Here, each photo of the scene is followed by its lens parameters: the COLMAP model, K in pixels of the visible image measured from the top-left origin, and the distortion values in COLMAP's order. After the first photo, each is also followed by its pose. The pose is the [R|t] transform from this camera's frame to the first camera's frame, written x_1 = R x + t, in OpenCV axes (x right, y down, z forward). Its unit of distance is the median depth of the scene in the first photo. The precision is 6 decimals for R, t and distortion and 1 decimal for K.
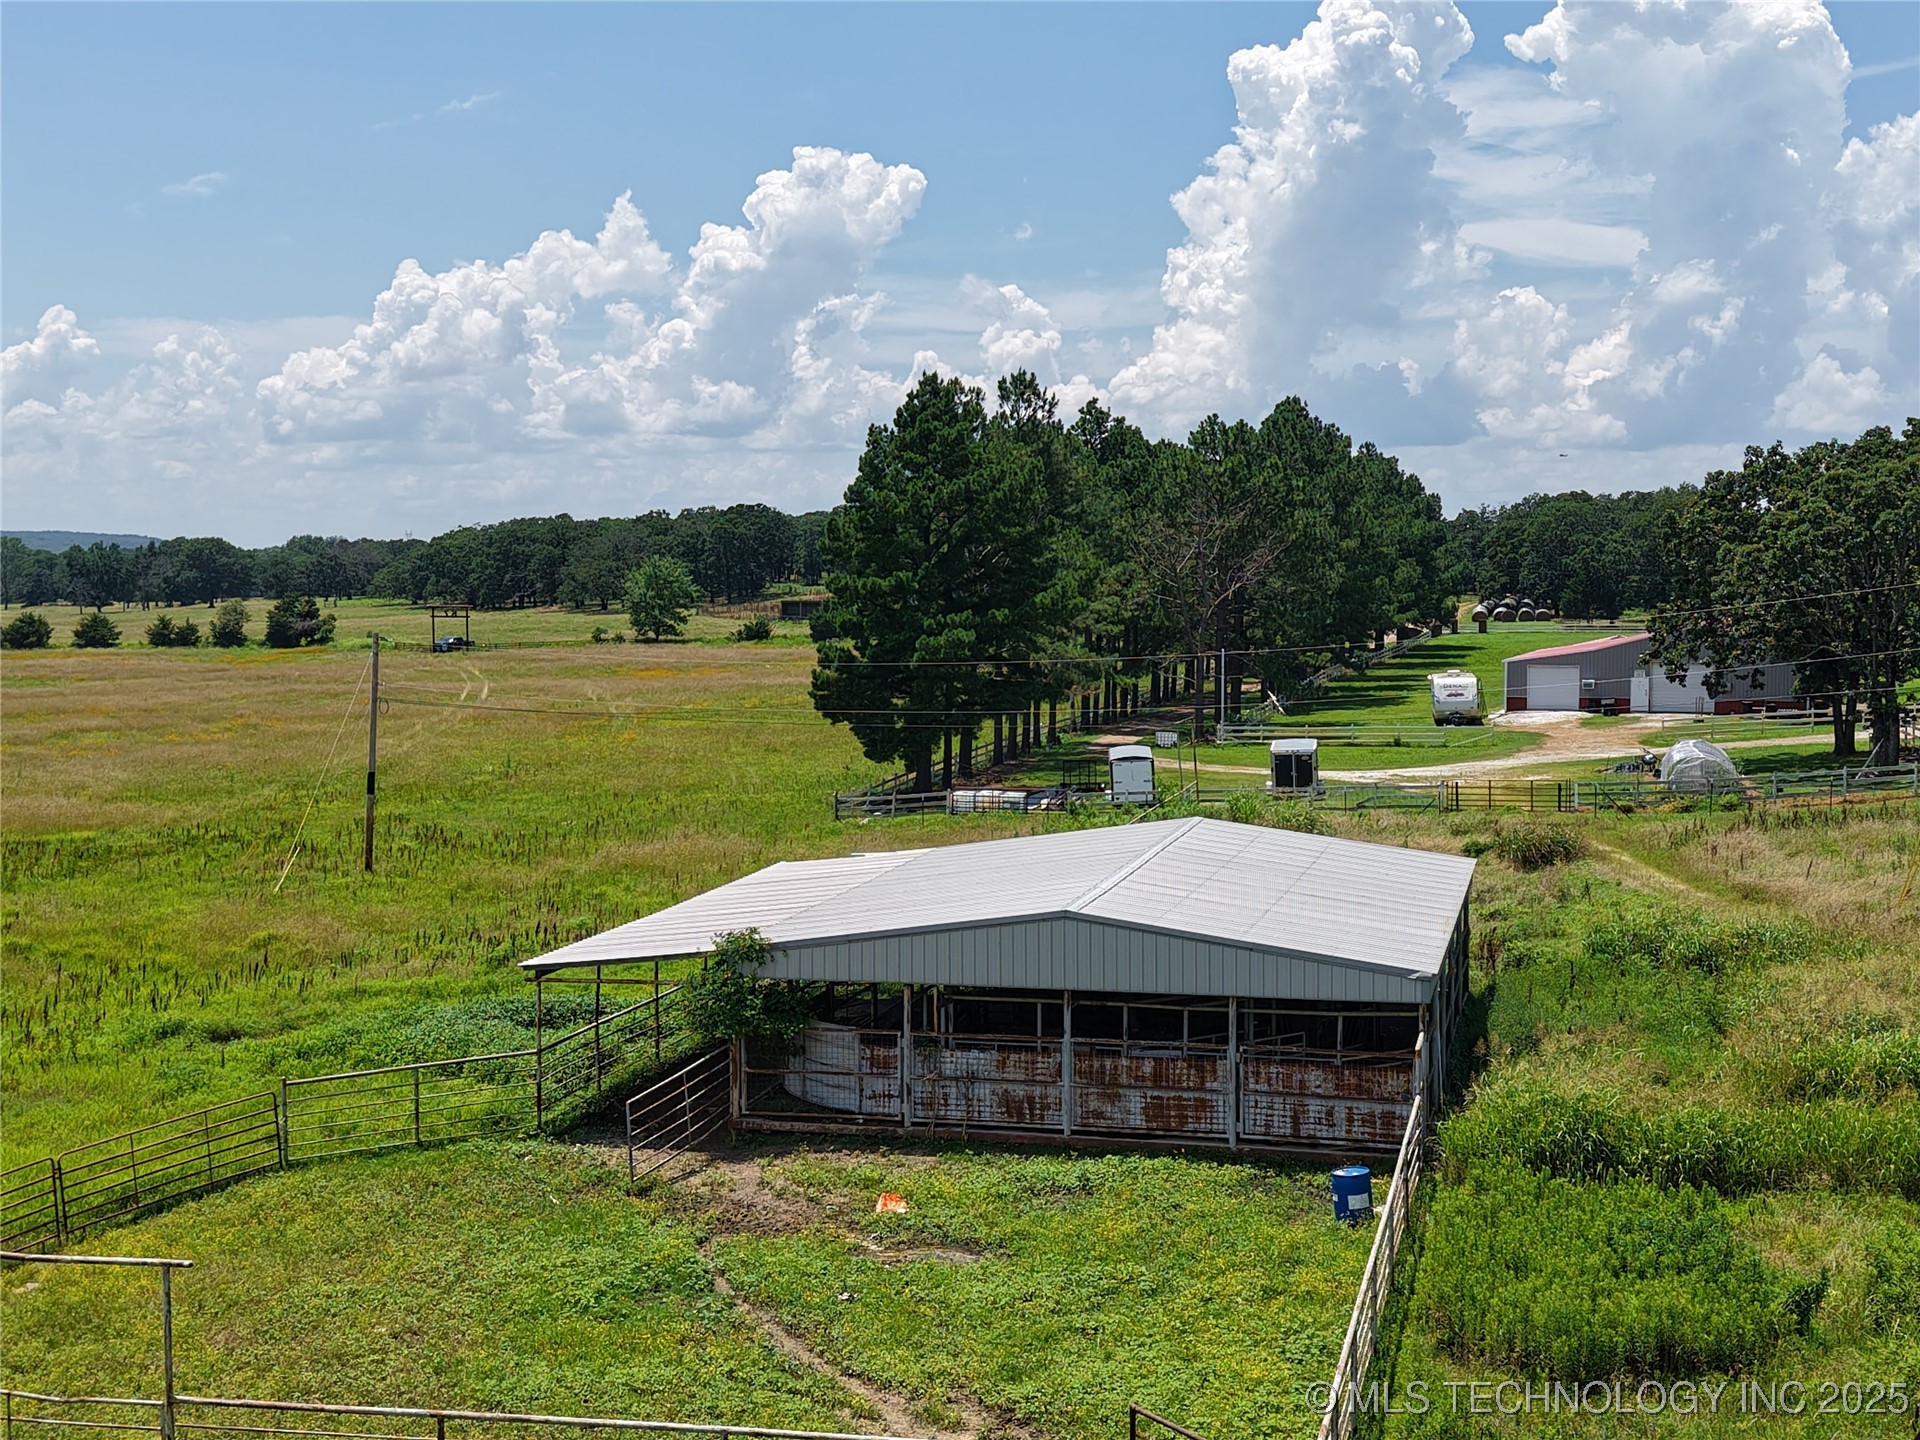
lens RADIAL K [[2422.4, 0, 960.0], [0, 2422.4, 720.0], [0, 0, 1]] dist [0.087603, -0.045512]
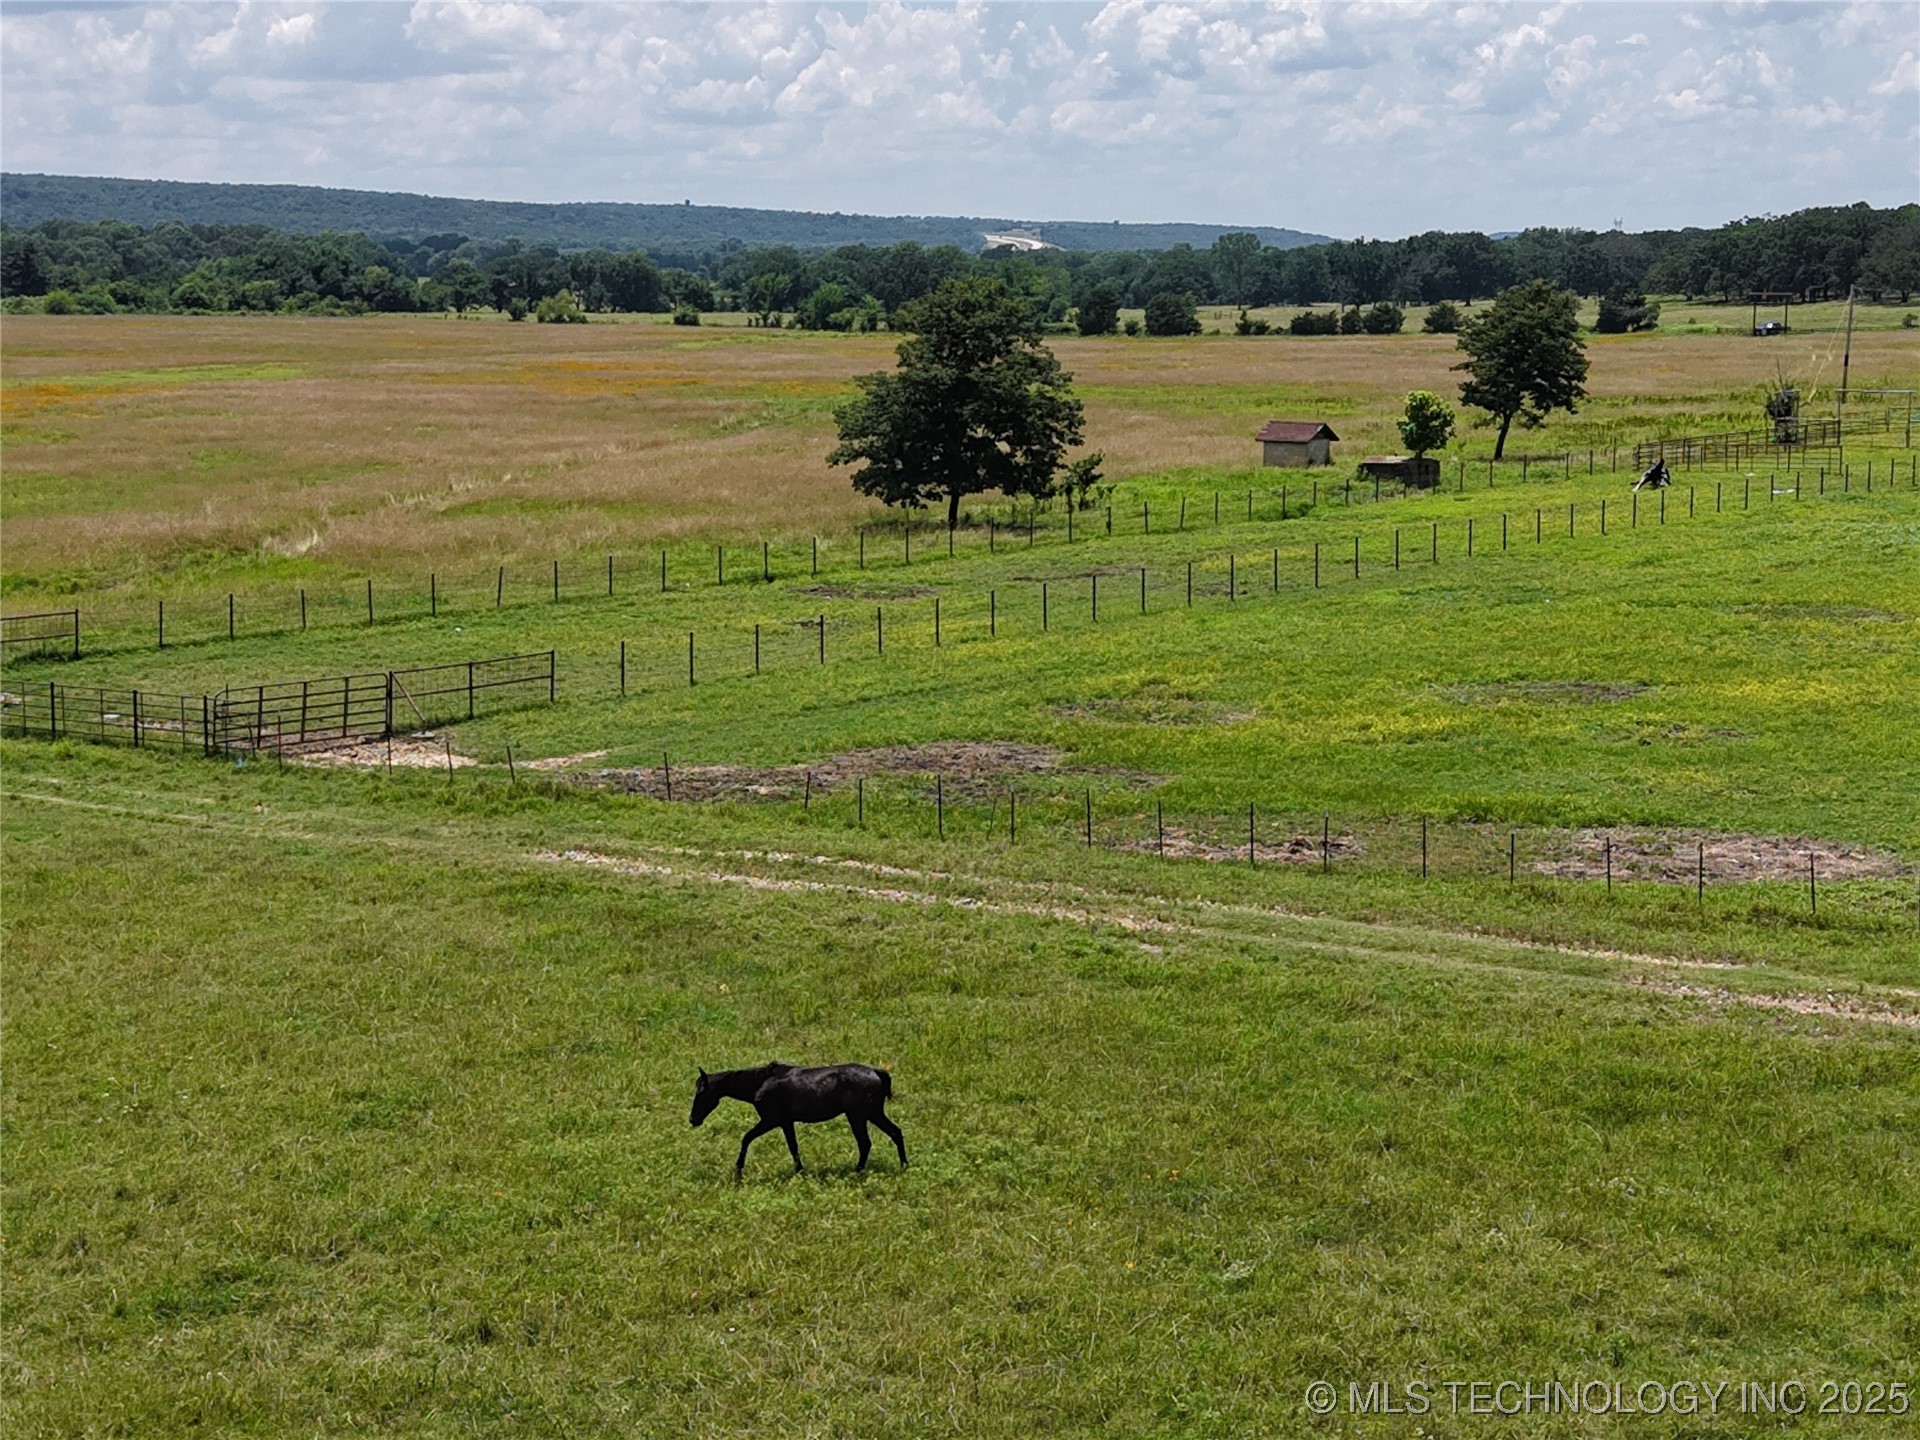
lens RADIAL K [[3338.9, 0, 960.0], [0, 3338.9, 720.0], [0, 0, 1]] dist [0.247562, -0.964645]
pose [[0.920715, 0.053488, -0.386553, 0.051020], [-0.026009, 0.996770, 0.075977, 0.036716], [0.389368, -0.059899, 0.919132, -0.532414]]
